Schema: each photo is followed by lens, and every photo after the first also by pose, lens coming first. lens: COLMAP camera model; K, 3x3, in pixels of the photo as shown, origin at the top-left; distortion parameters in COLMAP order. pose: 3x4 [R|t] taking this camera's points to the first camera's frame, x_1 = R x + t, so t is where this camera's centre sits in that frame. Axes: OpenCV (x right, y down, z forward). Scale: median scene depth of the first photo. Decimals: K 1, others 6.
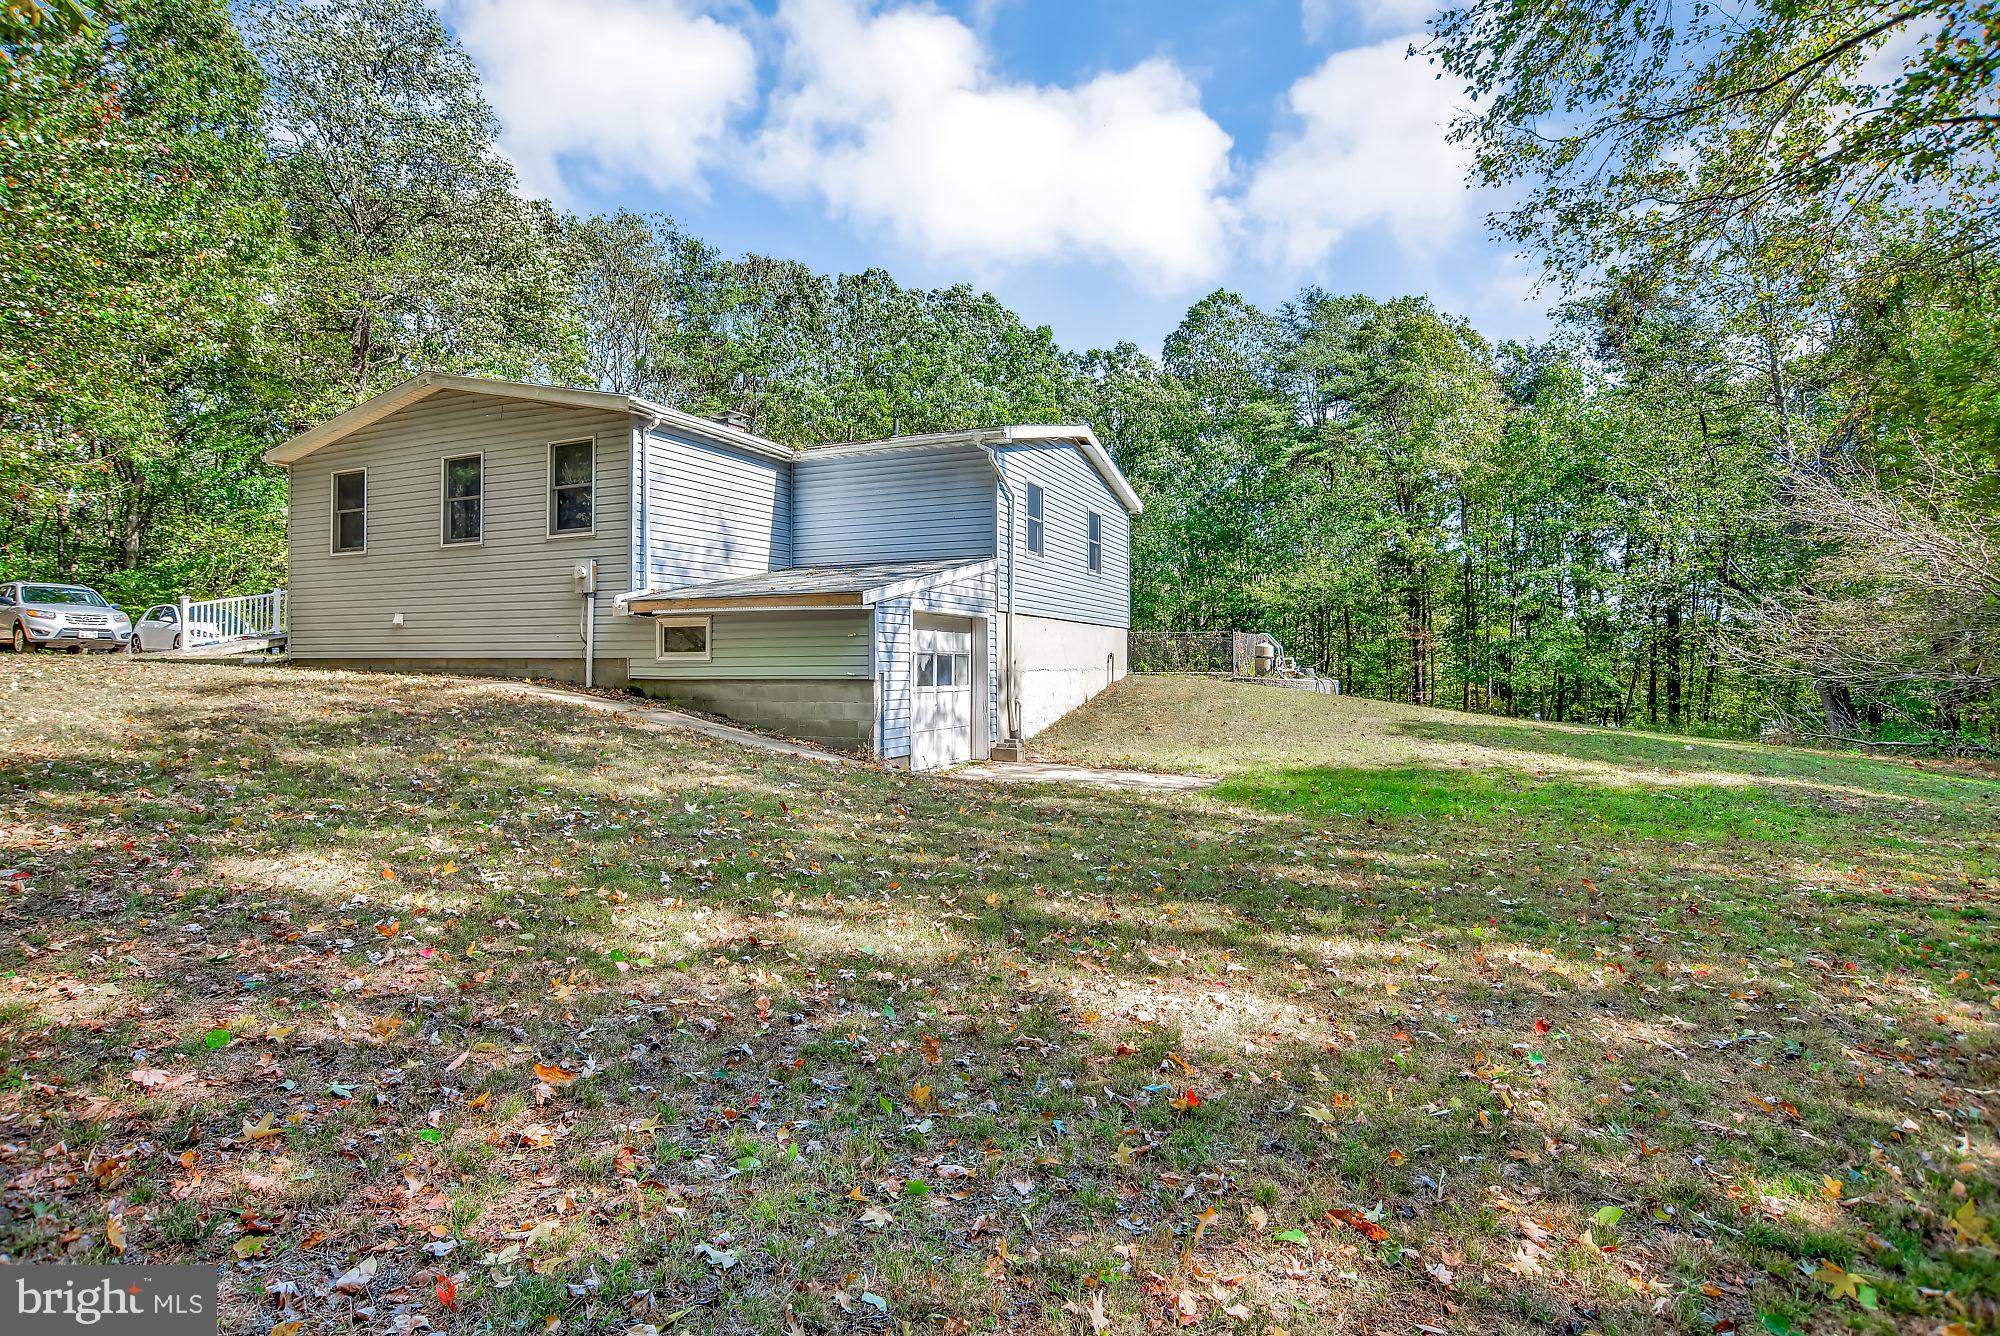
lens RADIAL K [[1051.8, 0, 1000.0], [0, 1051.8, 668.0], [0, 0, 1]] dist [-0.001734, -0.000181]
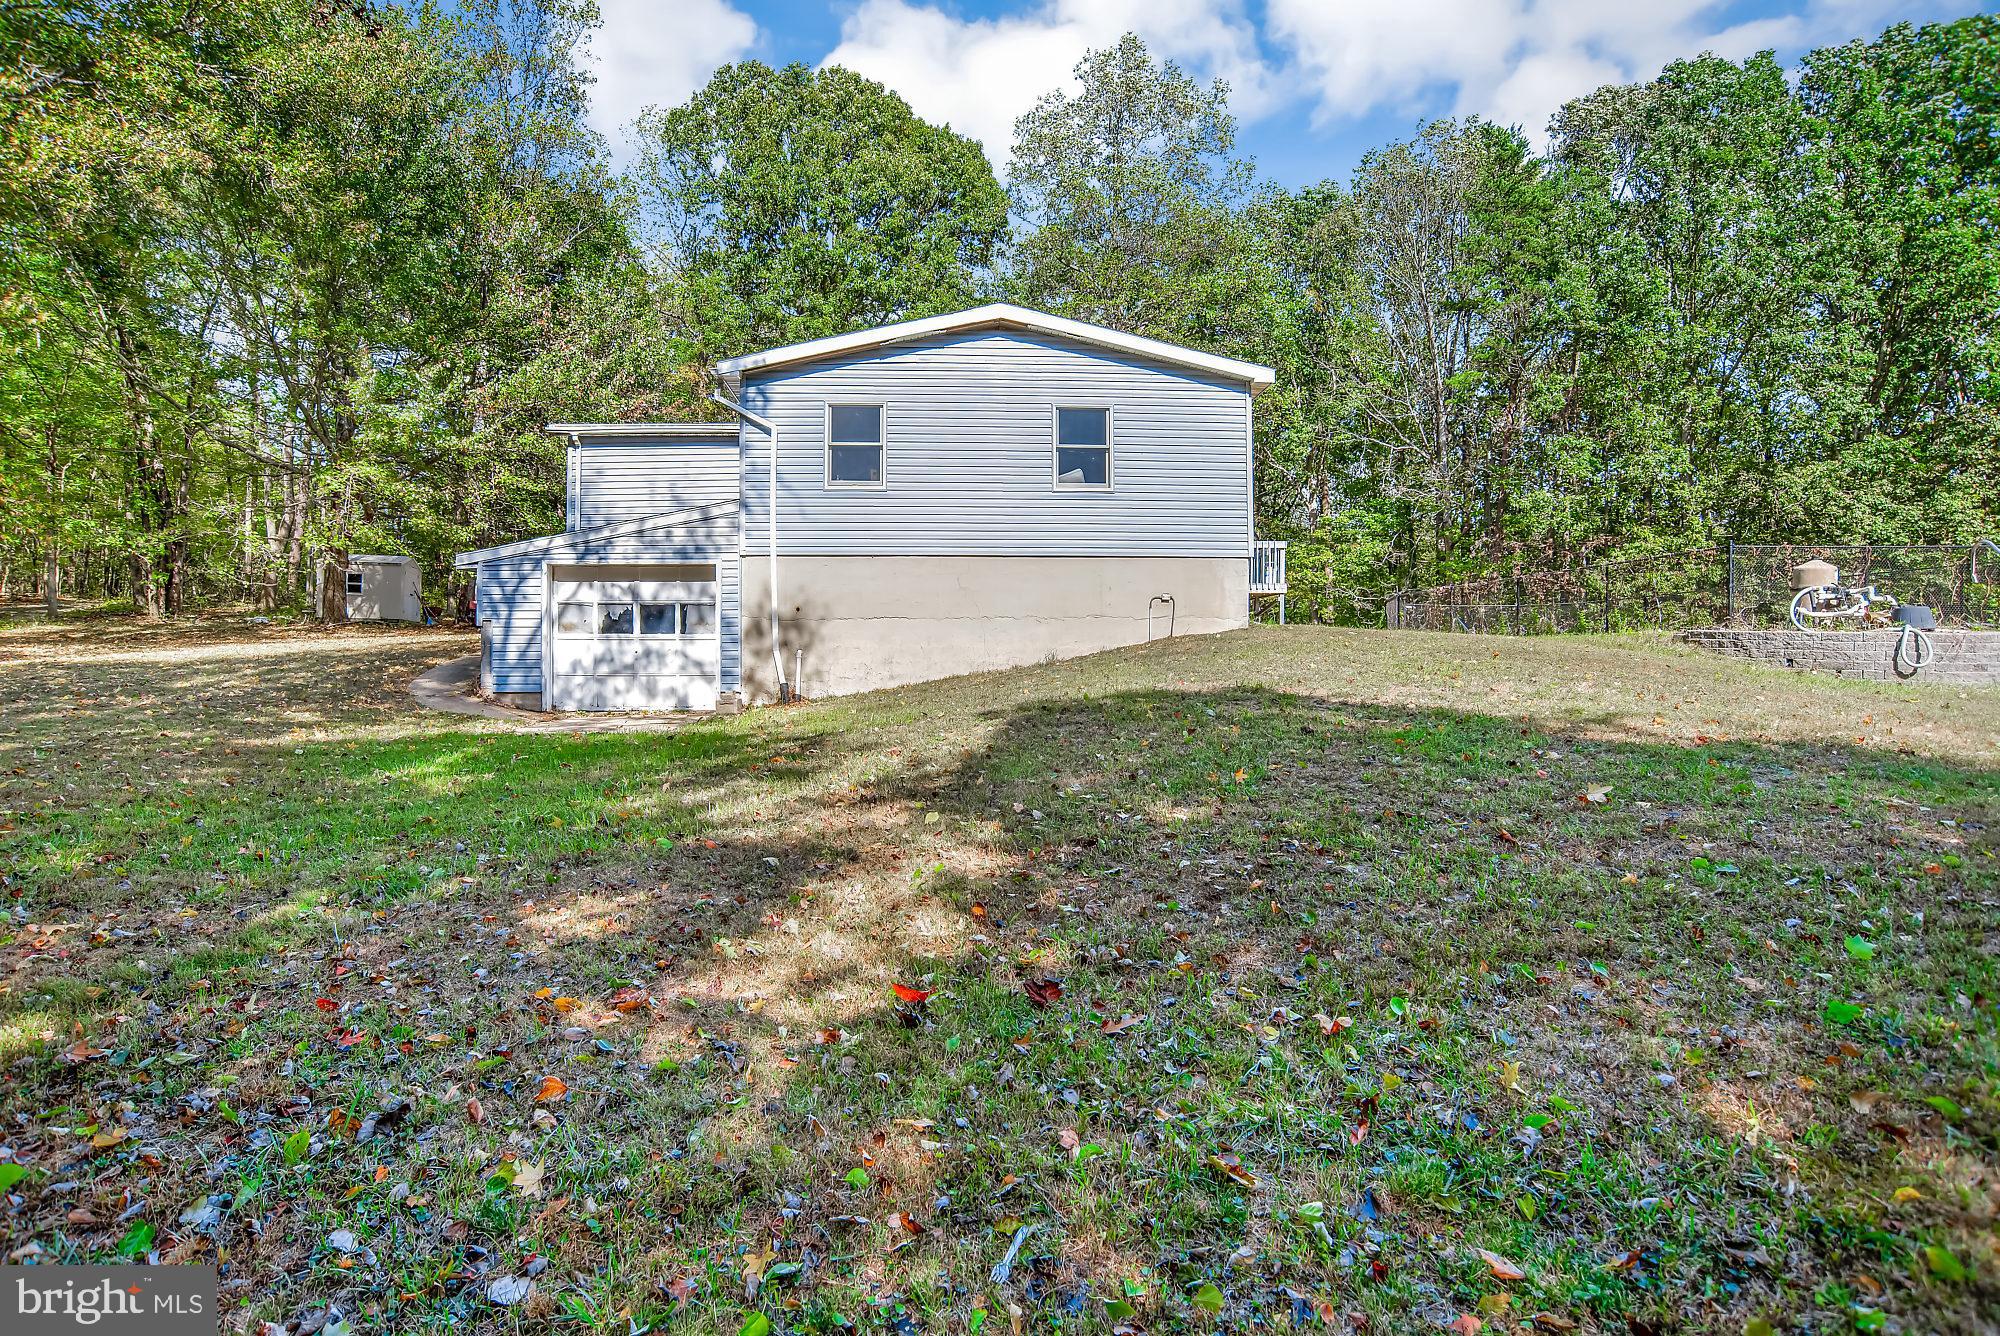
lens RADIAL K [[1086.9, 0, 970.2], [0, 1086.9, 665.5], [0, 0, 1]] dist [-0.099635, 0.095872]
pose [[0.426991, -0.006568, -0.904232, 1.010962], [0.000766, 0.999976, -0.006902, 0.054128], [0.904256, 0.002254, 0.426985, 0.818377]]
